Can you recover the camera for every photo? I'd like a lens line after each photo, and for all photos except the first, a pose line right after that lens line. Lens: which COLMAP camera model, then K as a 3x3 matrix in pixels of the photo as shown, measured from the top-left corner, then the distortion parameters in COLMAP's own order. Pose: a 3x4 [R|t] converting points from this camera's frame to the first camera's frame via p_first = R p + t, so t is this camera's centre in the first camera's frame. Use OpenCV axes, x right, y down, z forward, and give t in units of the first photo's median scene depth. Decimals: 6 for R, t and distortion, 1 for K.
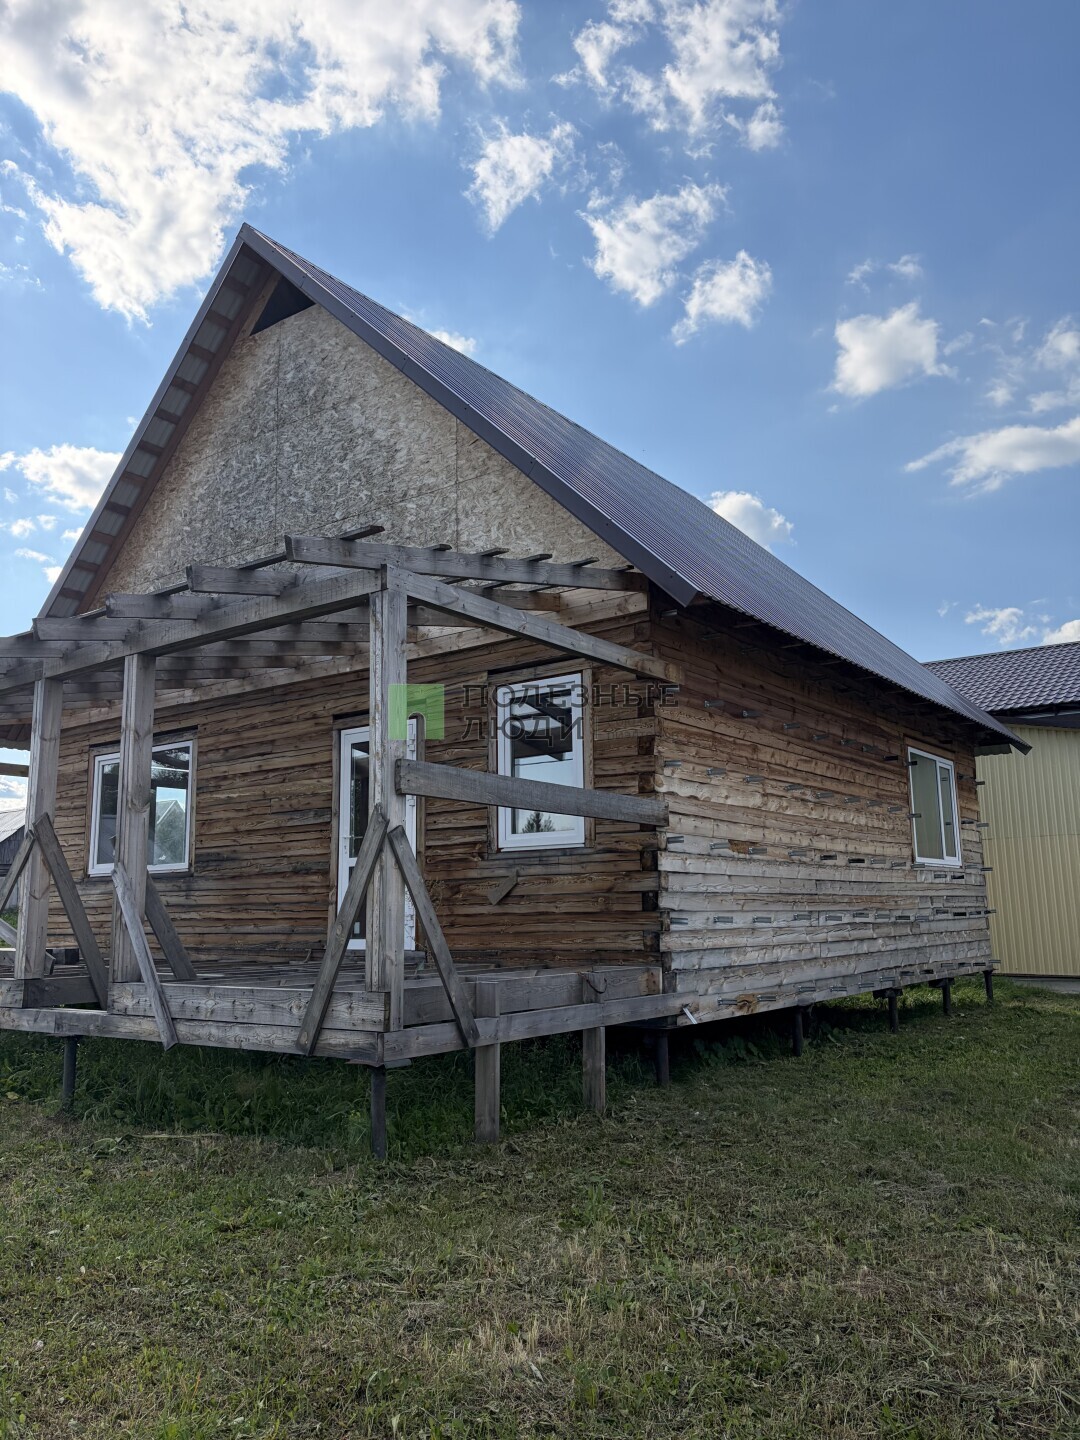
lens RADIAL K [[1099.9, 0, 522.8], [0, 1099.9, 716.0], [0, 0, 1]] dist [0.049906, -0.045442]
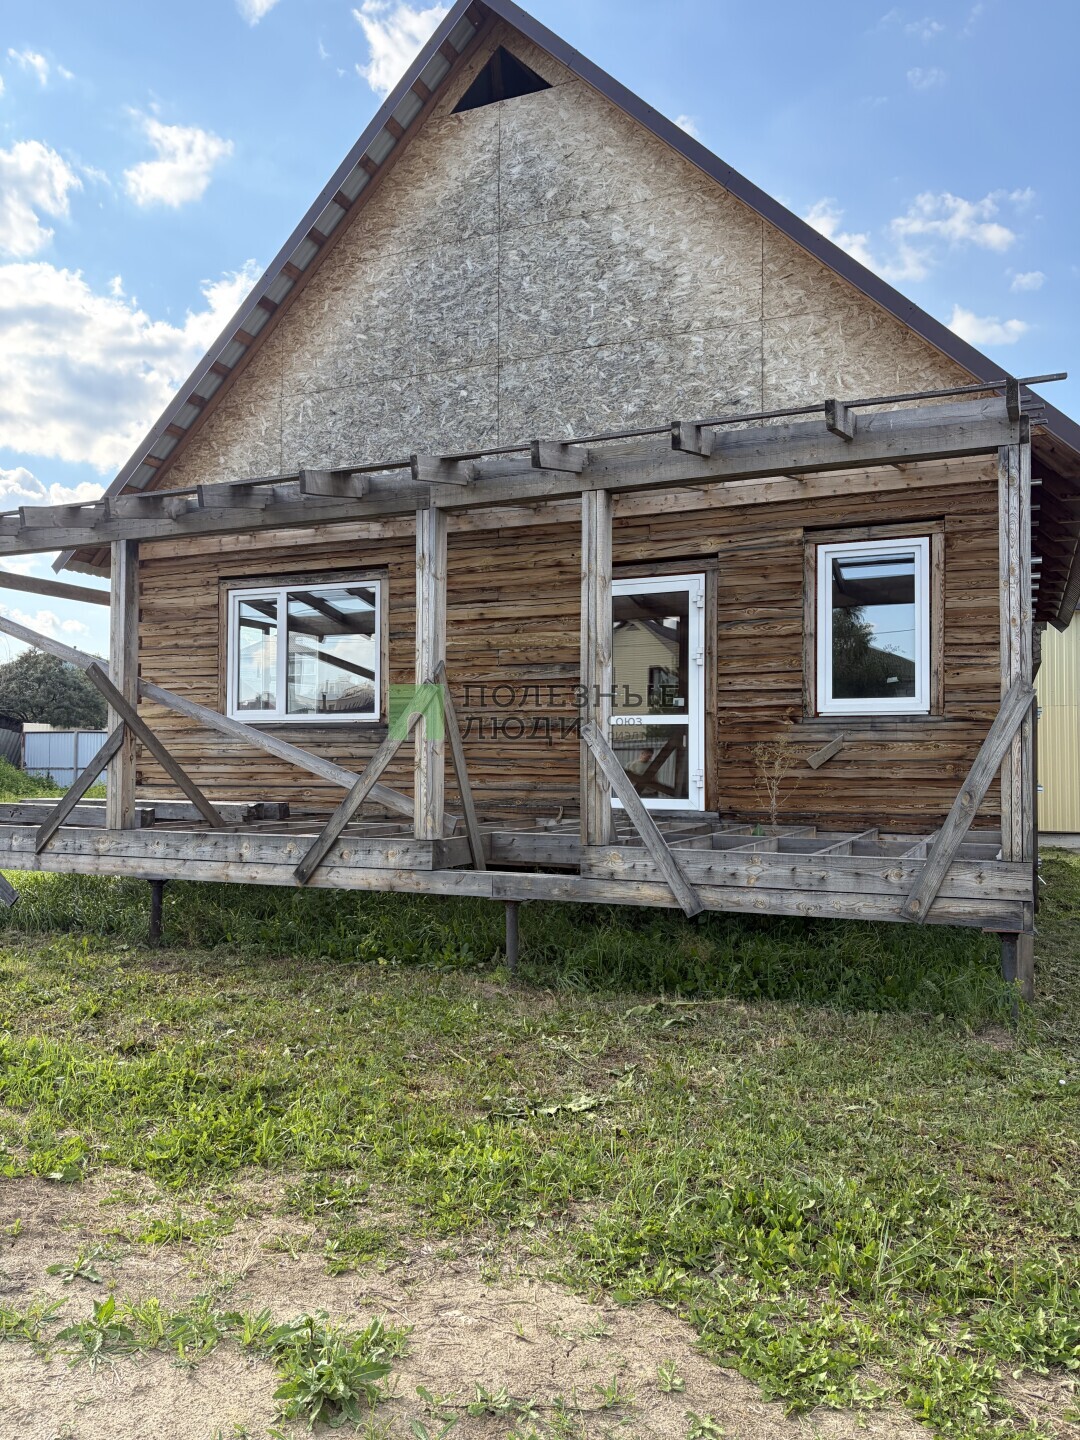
lens RADIAL K [[1099.9, 0, 532.8], [0, 1099.9, 720.2], [0, 0, 1]] dist [0.049906, -0.045442]
pose [[0.973306, 0.029317, 0.227633, -0.431015], [-0.059676, 0.990022, 0.127656, 0.014345], [-0.221619, -0.137832, 0.965343, 0.090589]]
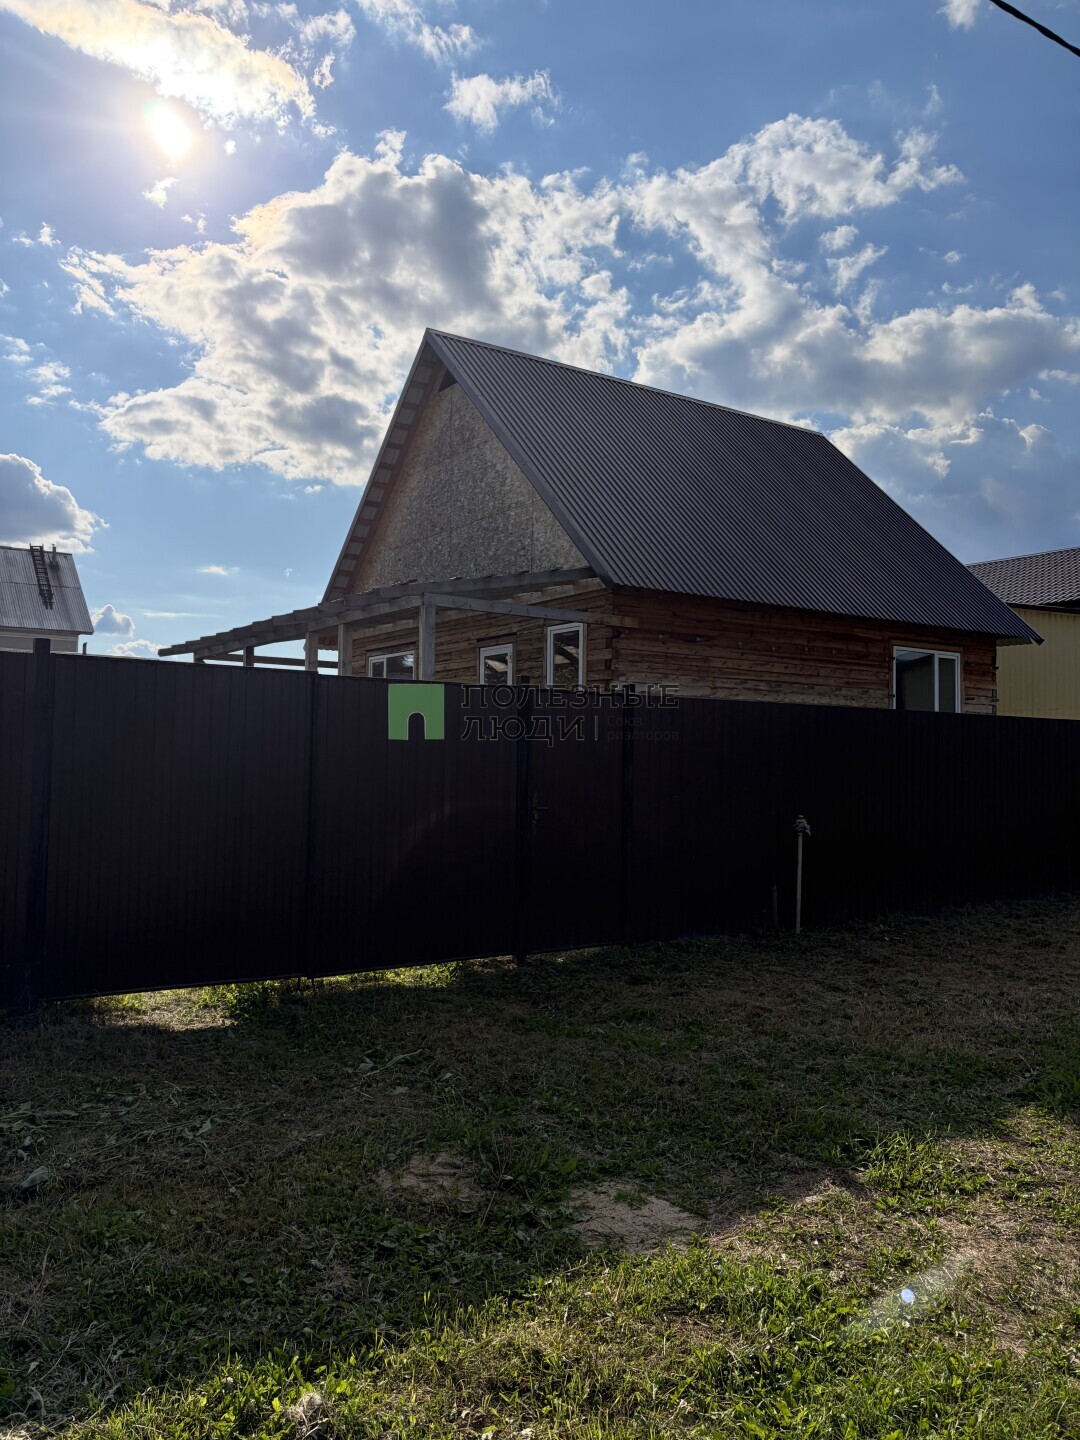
lens RADIAL K [[1099.9, 0, 547.8], [0, 1099.9, 727.1], [0, 0, 1]] dist [0.049906, -0.045442]
pose [[0.952929, 0.013365, -0.302898, 0.452131], [0.029926, 0.990004, 0.137831, -0.097886], [0.301712, -0.140408, 0.943004, -0.591579]]
